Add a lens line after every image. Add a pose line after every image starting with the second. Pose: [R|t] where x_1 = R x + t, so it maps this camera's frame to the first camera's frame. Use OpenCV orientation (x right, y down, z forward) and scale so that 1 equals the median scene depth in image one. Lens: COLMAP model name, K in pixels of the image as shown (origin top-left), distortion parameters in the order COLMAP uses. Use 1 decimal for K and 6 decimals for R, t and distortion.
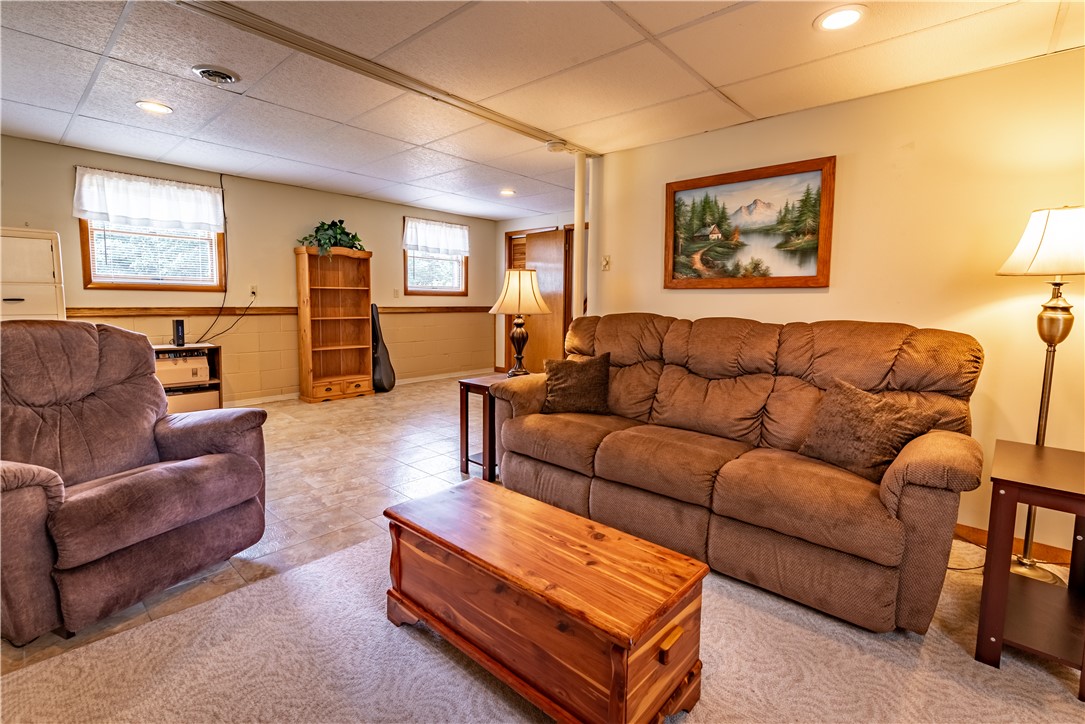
lens RADIAL K [[495.9, 0, 547.4], [0, 495.9, 354.8], [0, 0, 1]] dist [-0.003132, -0.000055]
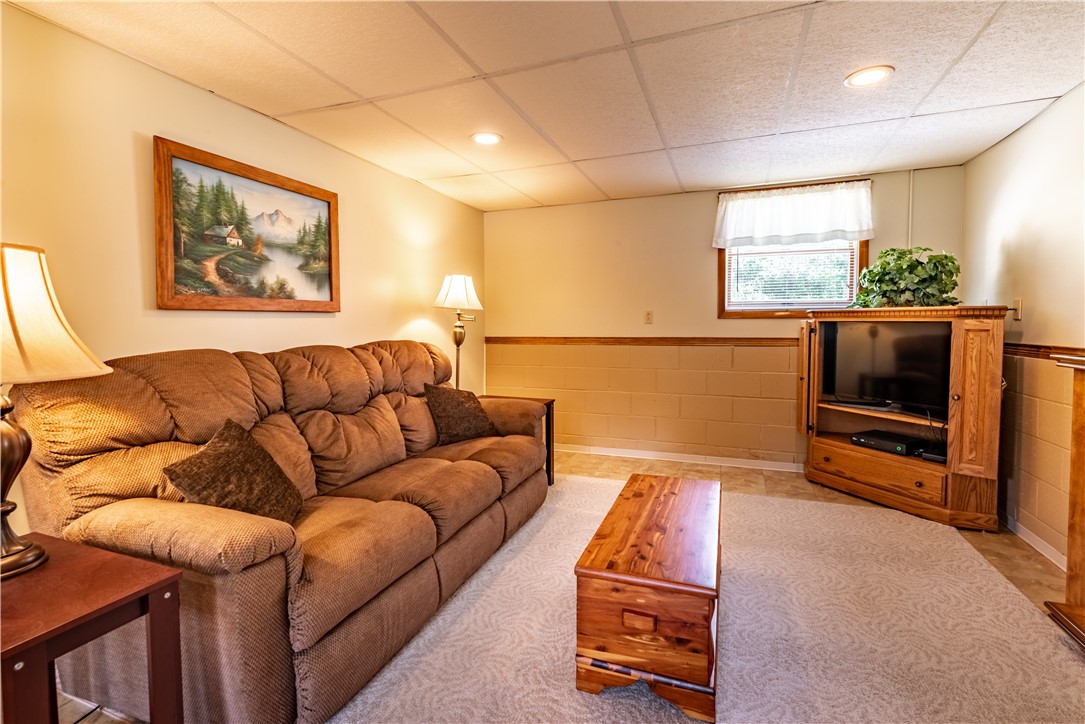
lens RADIAL K [[495.9, 0, 545.9], [0, 495.9, 358.4], [0, 0, 1]] dist [-0.003132, -0.000055]
pose [[-0.369758, -0.083731, 0.925348, -0.560653], [0.096038, 0.987152, 0.127699, -0.117987], [-0.924151, 0.136086, -0.356966, 0.881529]]
